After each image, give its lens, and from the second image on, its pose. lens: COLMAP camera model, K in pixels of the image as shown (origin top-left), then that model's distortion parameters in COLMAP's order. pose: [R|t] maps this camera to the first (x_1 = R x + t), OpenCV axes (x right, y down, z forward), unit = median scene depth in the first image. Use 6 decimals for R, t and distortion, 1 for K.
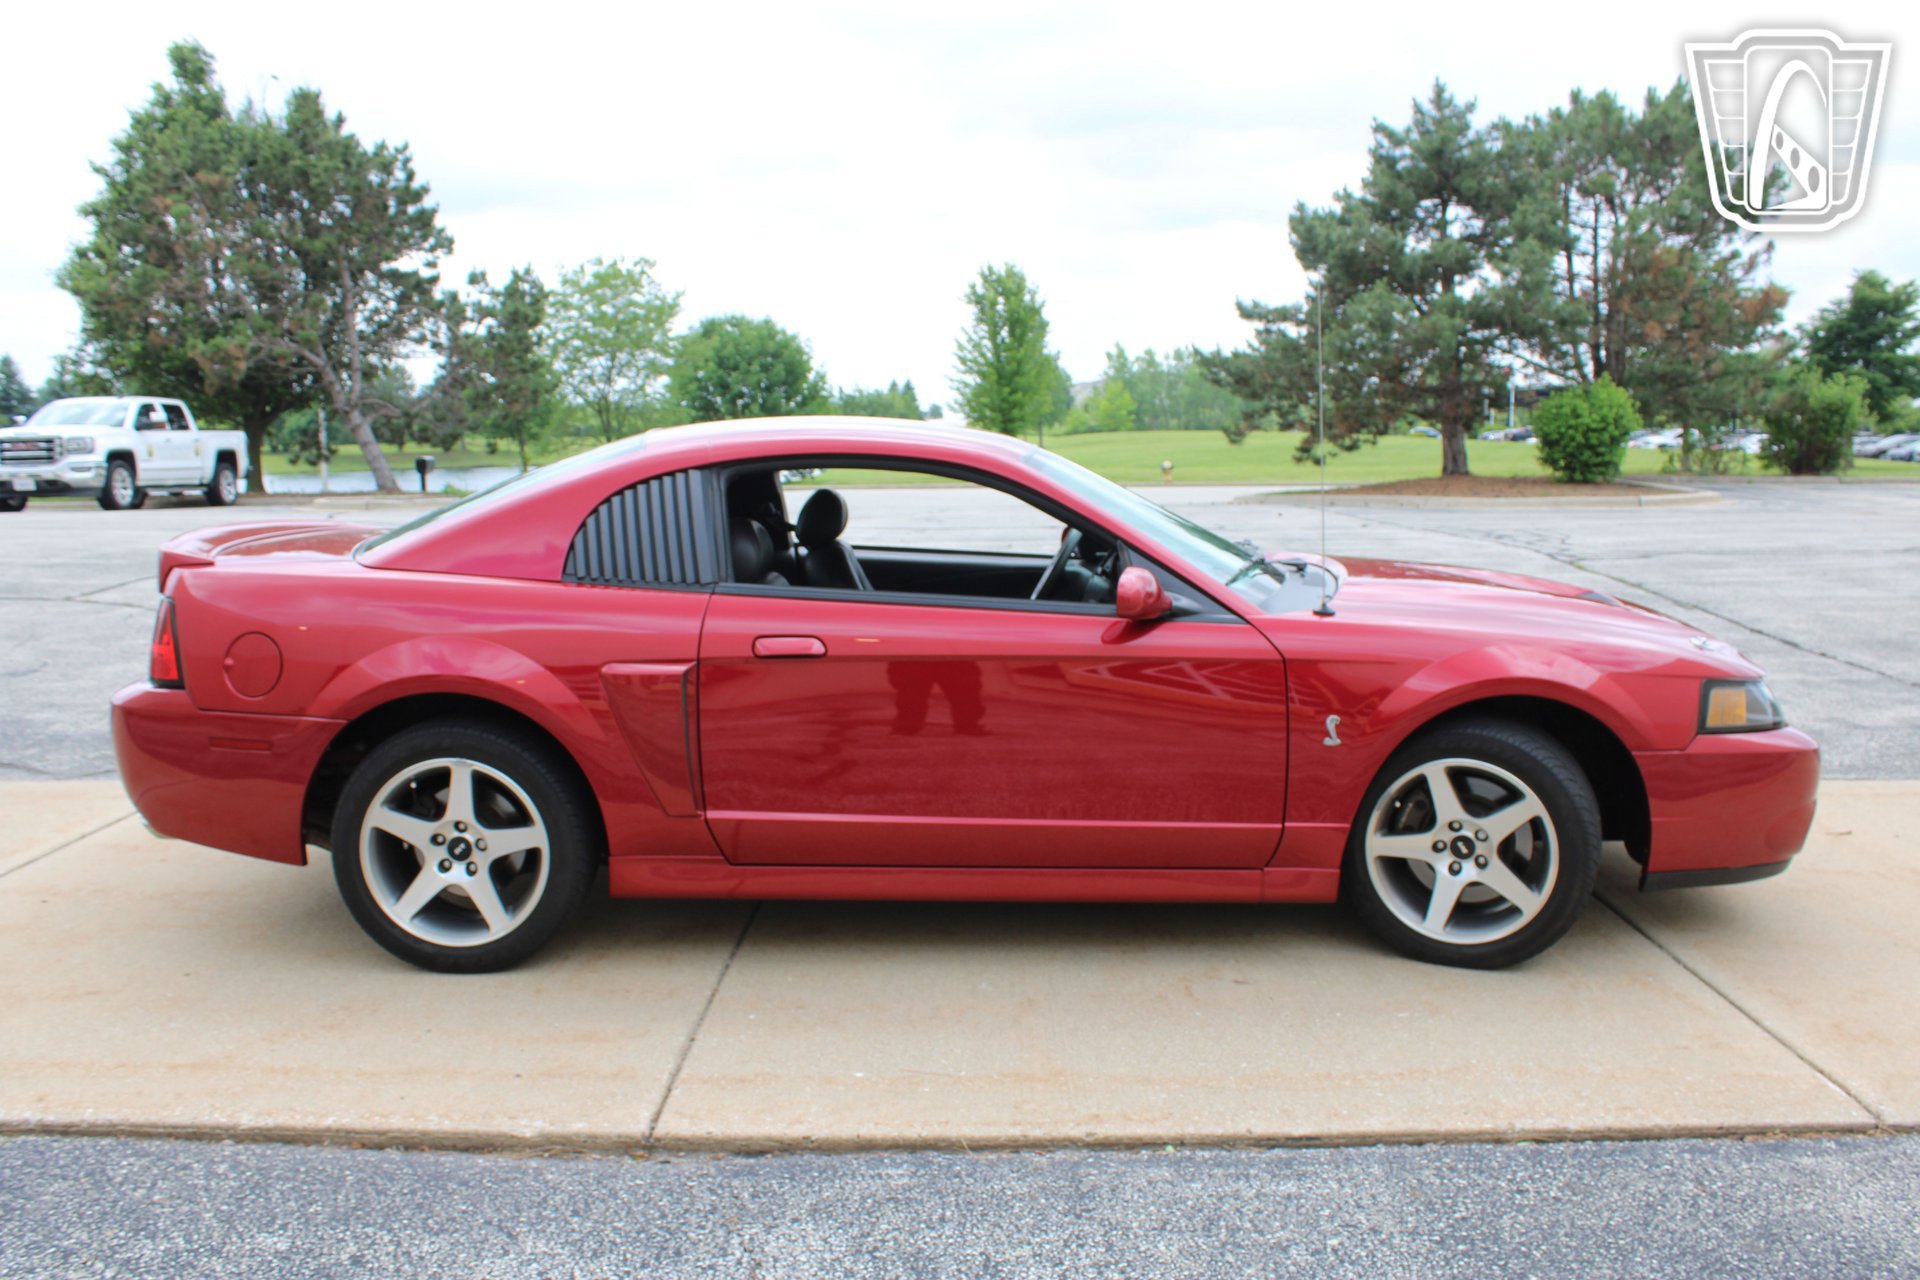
lens RADIAL K [[1581.8, 0, 960.0], [0, 1581.8, 640.0], [0, 0, 1]] dist [-0.077962, -0.000047]
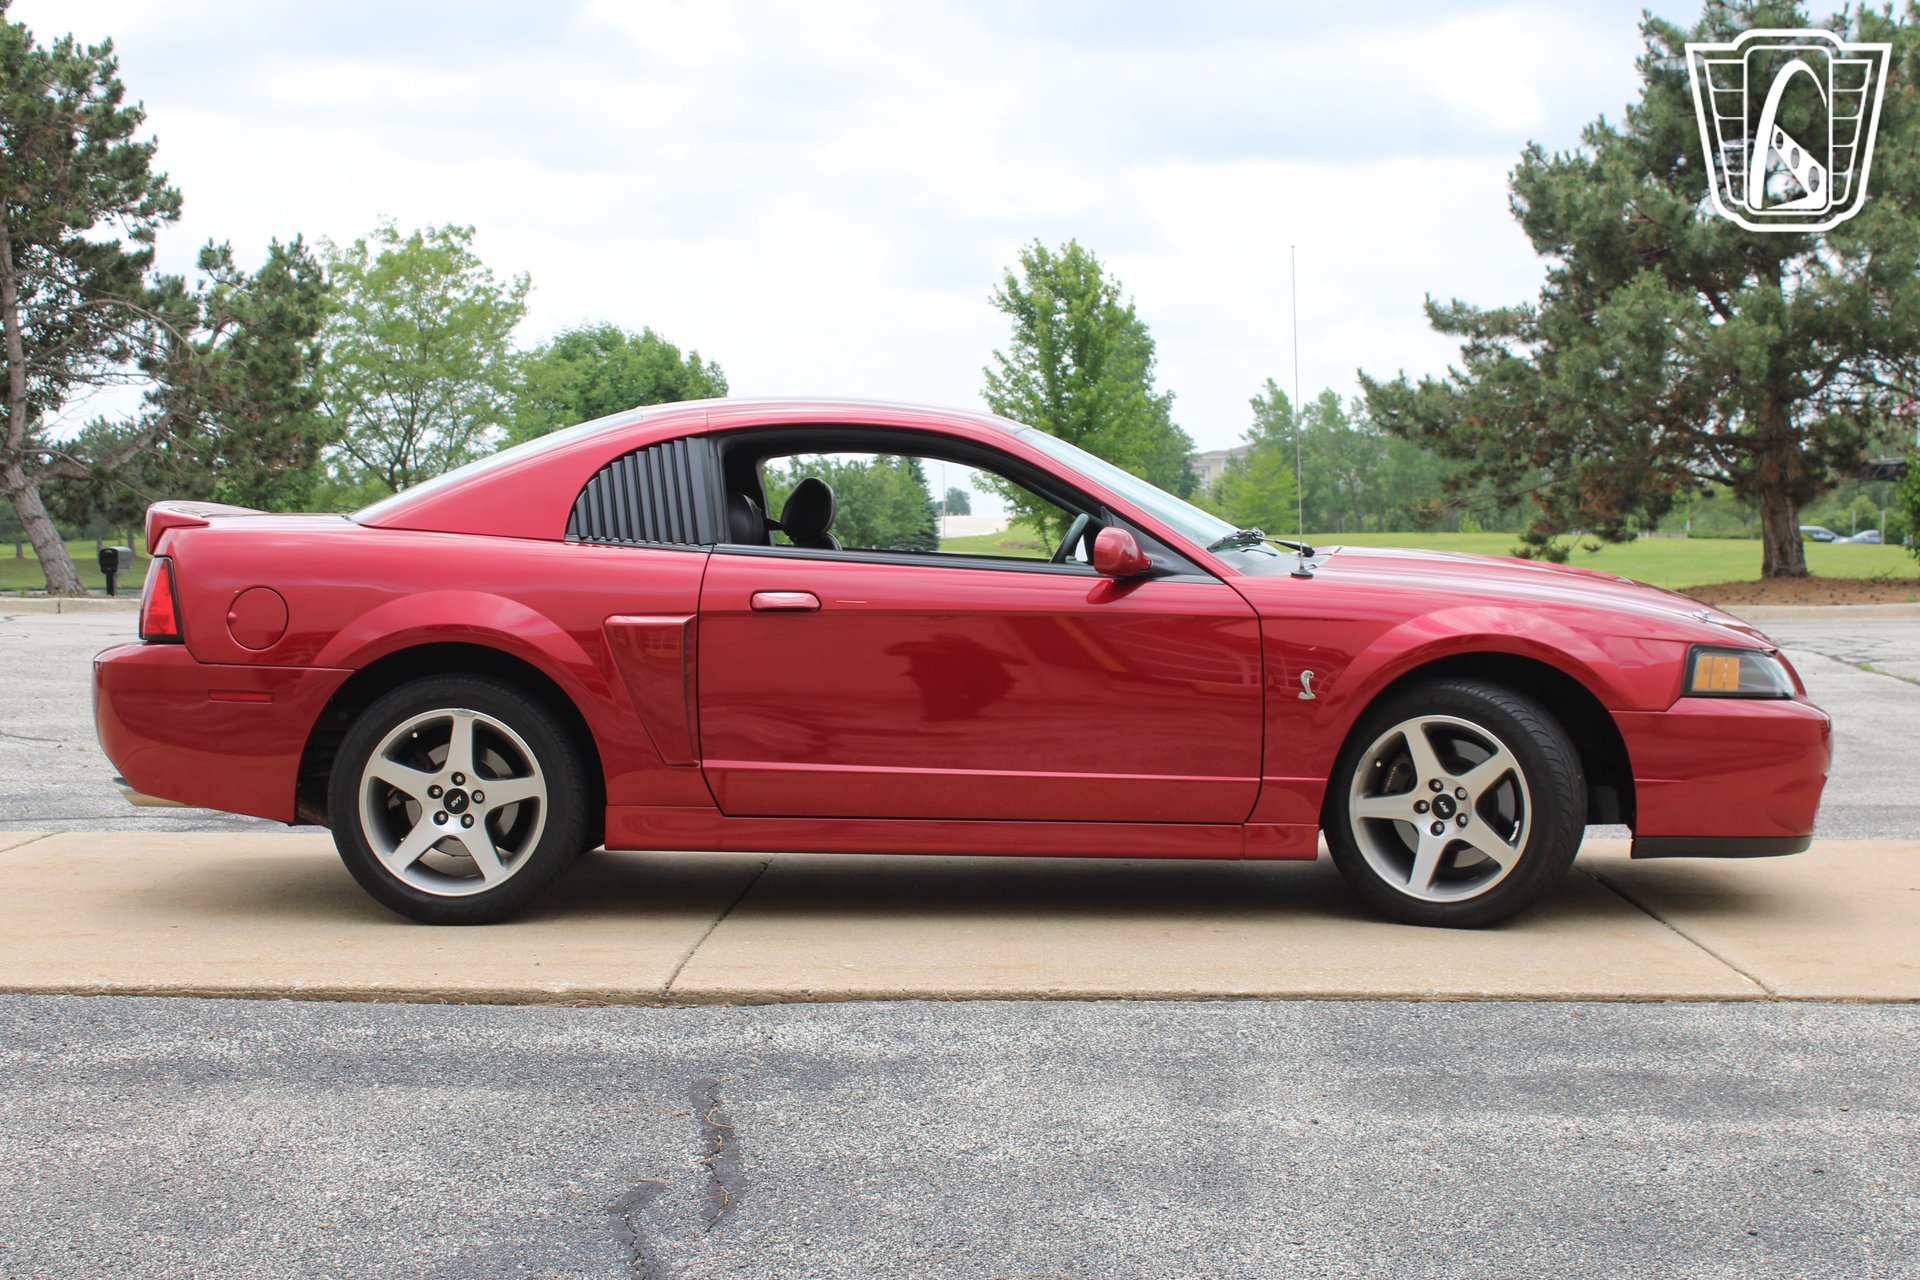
lens RADIAL K [[4682.3, 0, 962.2], [0, 4682.3, 911.5], [0, 0, 1]] dist [0.081035, 0.344922]
pose [[0.999738, 0.006874, -0.021814, 0.032247], [-0.008913, 0.995454, -0.094825, 0.207206], [0.021063, 0.094995, 0.995255, -0.851957]]
